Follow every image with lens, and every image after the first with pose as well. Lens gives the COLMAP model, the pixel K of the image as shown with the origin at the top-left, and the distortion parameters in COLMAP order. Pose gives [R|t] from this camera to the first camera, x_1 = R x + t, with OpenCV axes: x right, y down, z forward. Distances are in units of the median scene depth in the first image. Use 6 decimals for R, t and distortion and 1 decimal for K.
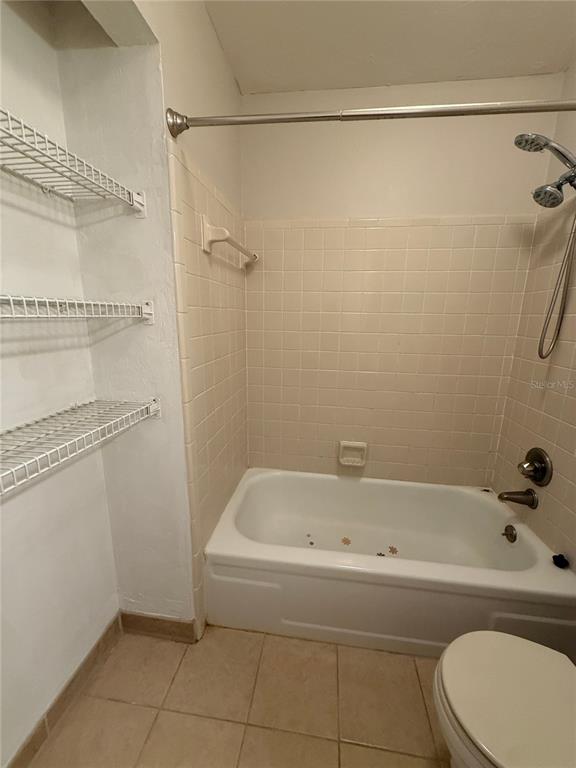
lens RADIAL K [[306.9, 0, 288.7], [0, 306.9, 381.4], [0, 0, 1]] dist [0.001109, 0.000388]
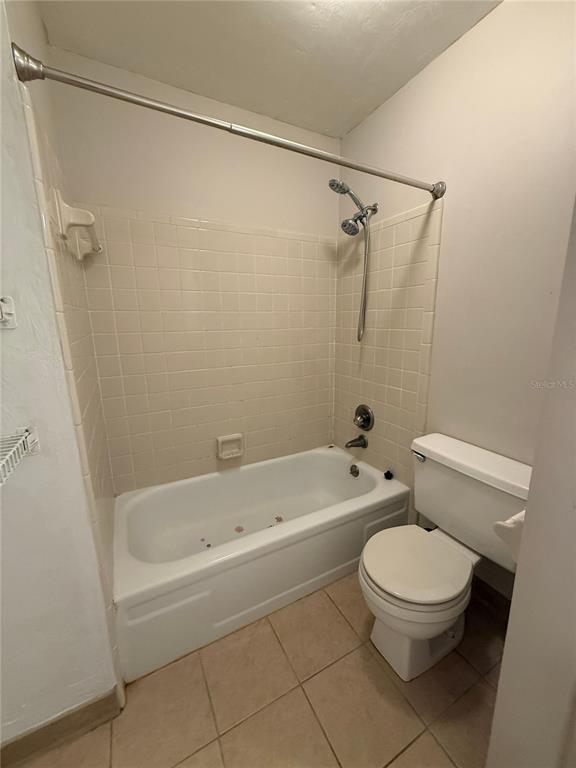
lens RADIAL K [[306.9, 0, 288.7], [0, 306.9, 381.4], [0, 0, 1]] dist [0.001109, 0.000388]
pose [[0.813241, -0.141919, 0.564357, -0.247103], [0.144050, 0.988718, 0.041056, 0.002955], [-0.563817, 0.047907, 0.824509, 0.019762]]
